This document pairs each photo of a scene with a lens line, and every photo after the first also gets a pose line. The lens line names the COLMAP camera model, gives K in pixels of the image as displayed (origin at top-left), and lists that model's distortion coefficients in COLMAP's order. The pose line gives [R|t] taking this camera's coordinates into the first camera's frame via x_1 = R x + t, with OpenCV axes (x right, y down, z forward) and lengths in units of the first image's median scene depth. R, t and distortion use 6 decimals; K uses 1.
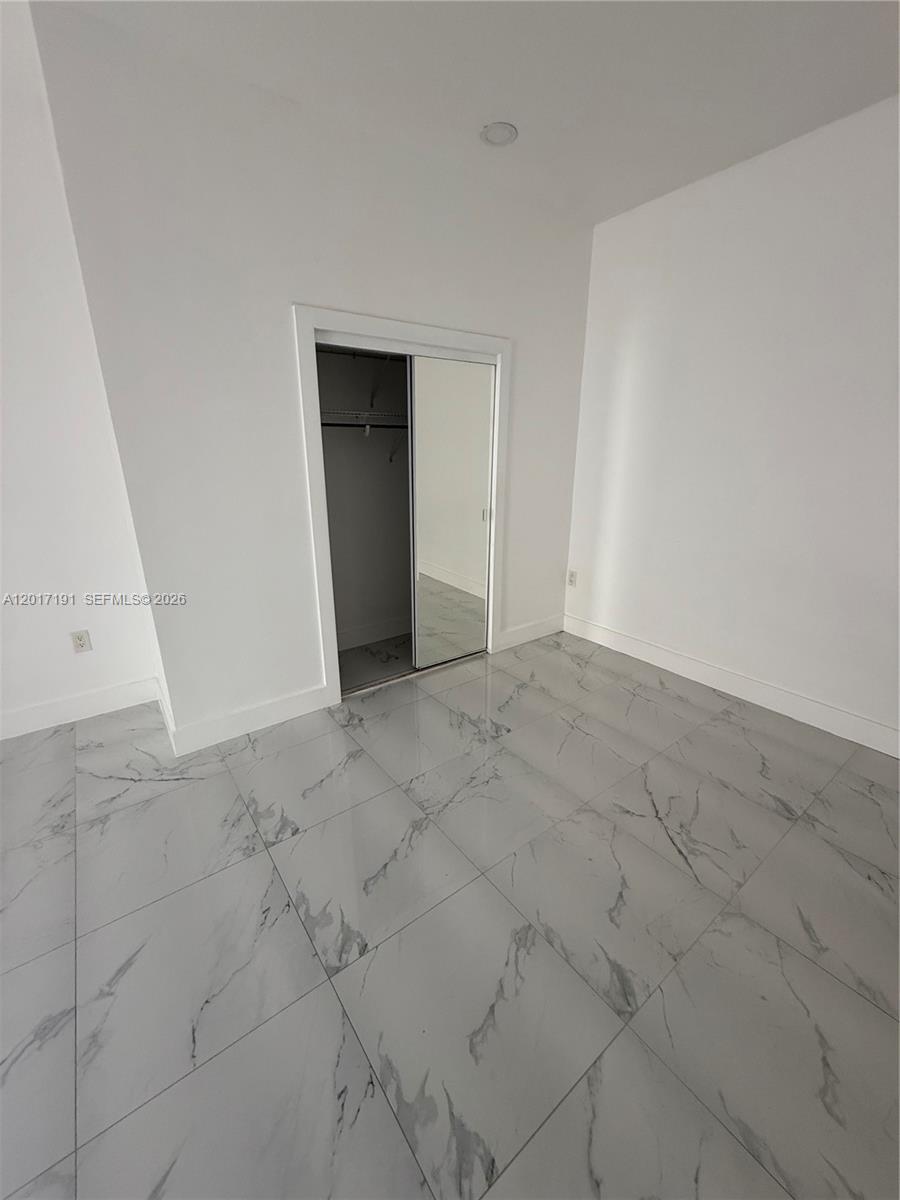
lens RADIAL K [[474.5, 0, 449.9], [0, 474.5, 596.9], [0, 0, 1]] dist [-0.002340, 0.000195]
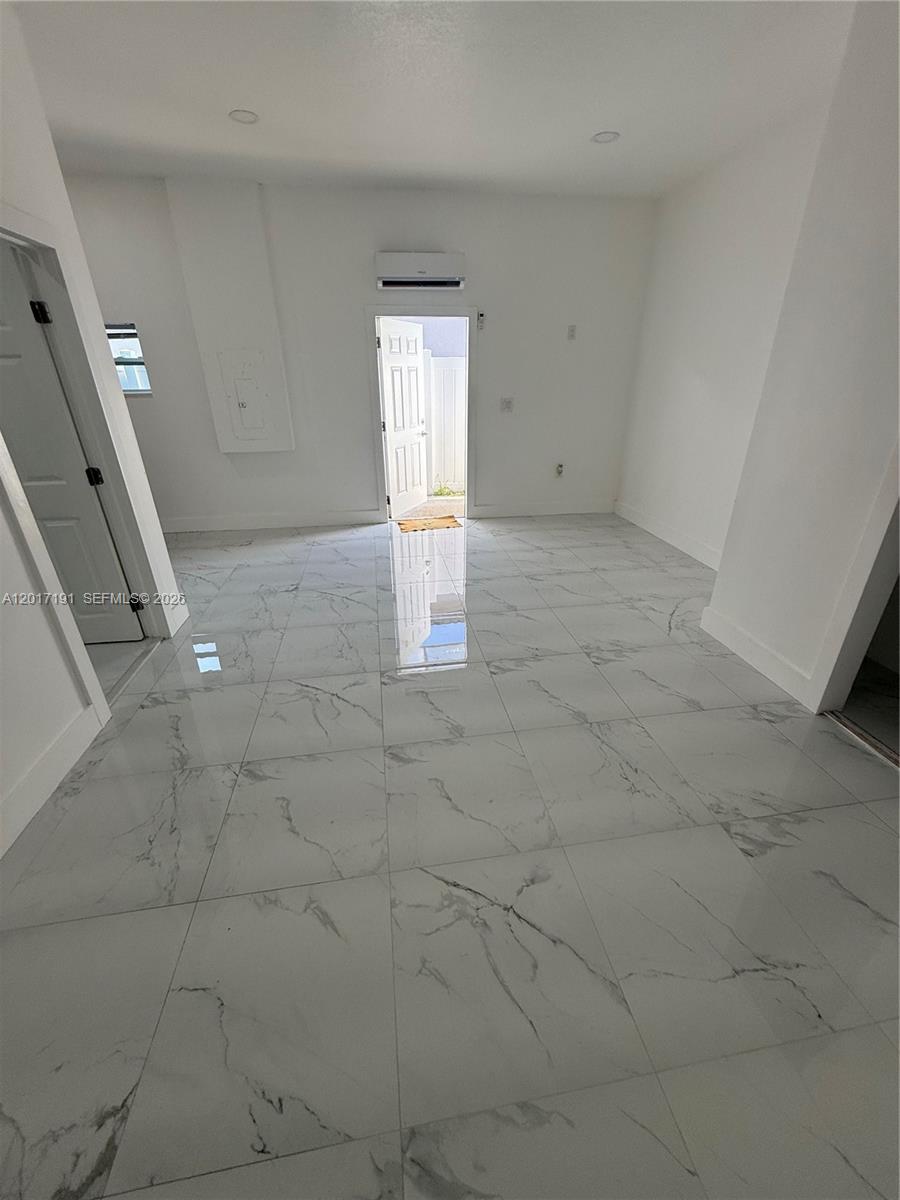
lens RADIAL K [[474.5, 0, 449.9], [0, 474.5, 596.9], [0, 0, 1]] dist [-0.002340, 0.000195]
pose [[-0.470042, 0.378115, -0.797552, 0.803106], [-0.259055, 0.804701, 0.534180, -0.258371], [0.843772, 0.457696, -0.280290, 0.827379]]
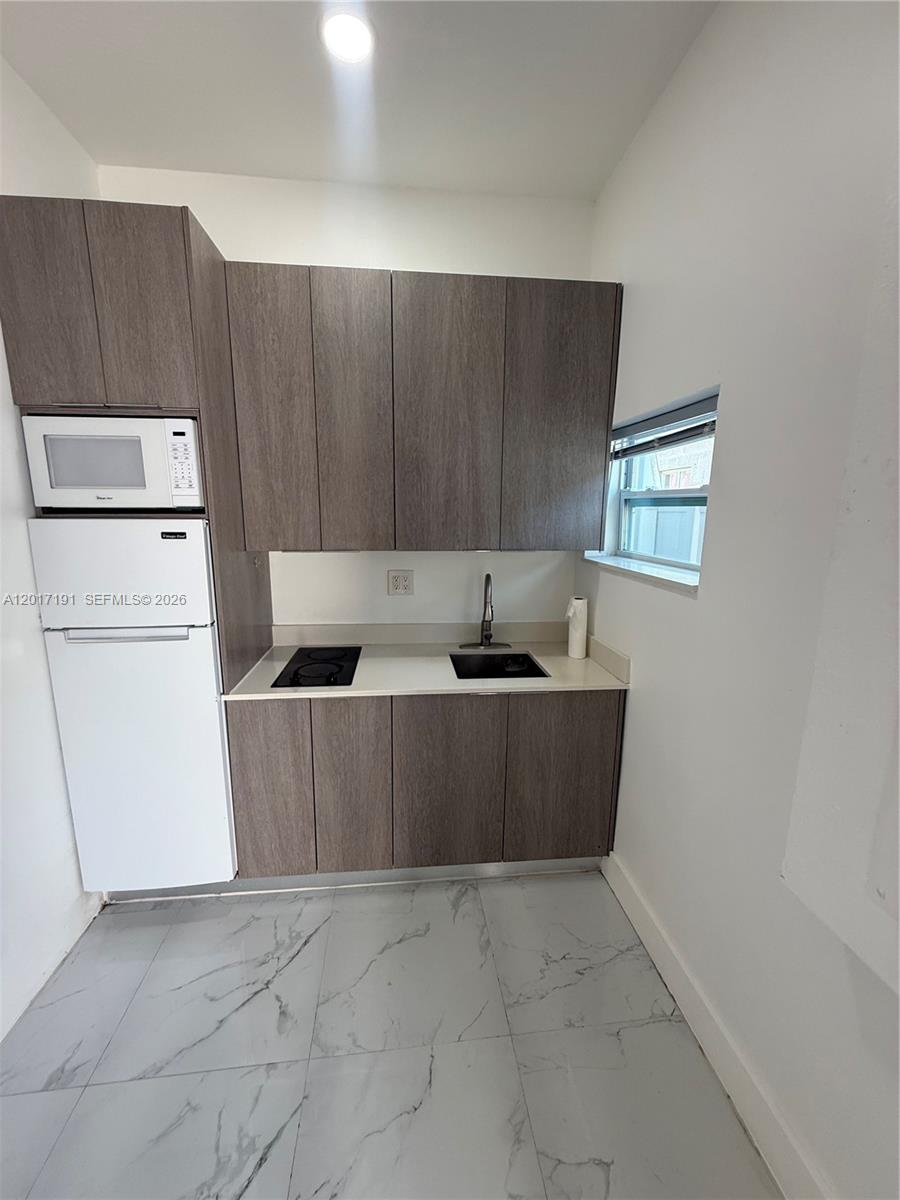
lens RADIAL K [[474.5, 0, 449.9], [0, 474.5, 596.9], [0, 0, 1]] dist [-0.002340, 0.000195]
pose [[-0.862199, -0.099381, 0.496726, -0.570888], [0.143222, 0.892736, 0.427212, 0.135155], [-0.485902, 0.439484, -0.755482, -0.551315]]
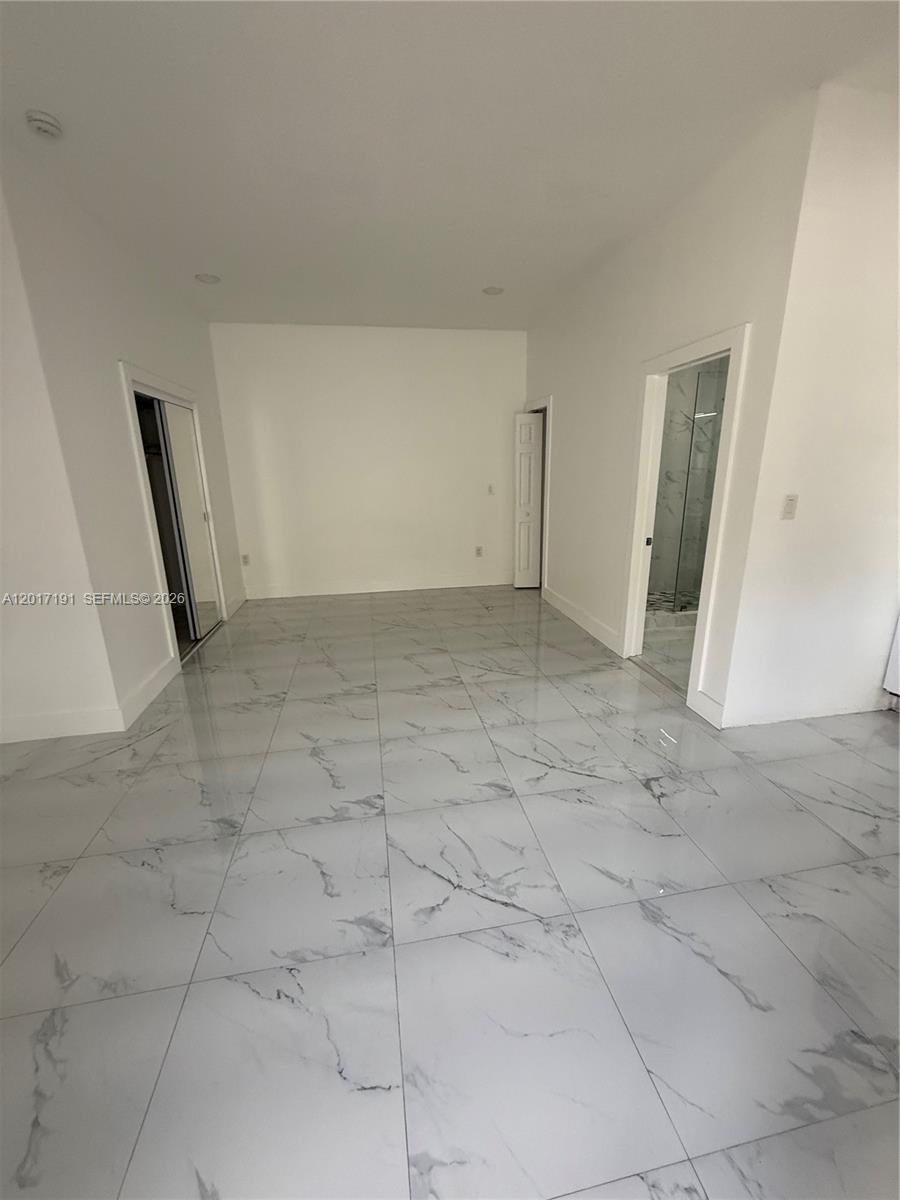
lens RADIAL K [[474.5, 0, 449.9], [0, 474.5, 596.9], [0, 0, 1]] dist [-0.002340, 0.000195]
pose [[0.451611, -0.240623, 0.859155, -1.241131], [0.284953, 0.951414, 0.116677, 0.129912], [-0.845488, 0.192126, 0.498235, -0.334461]]
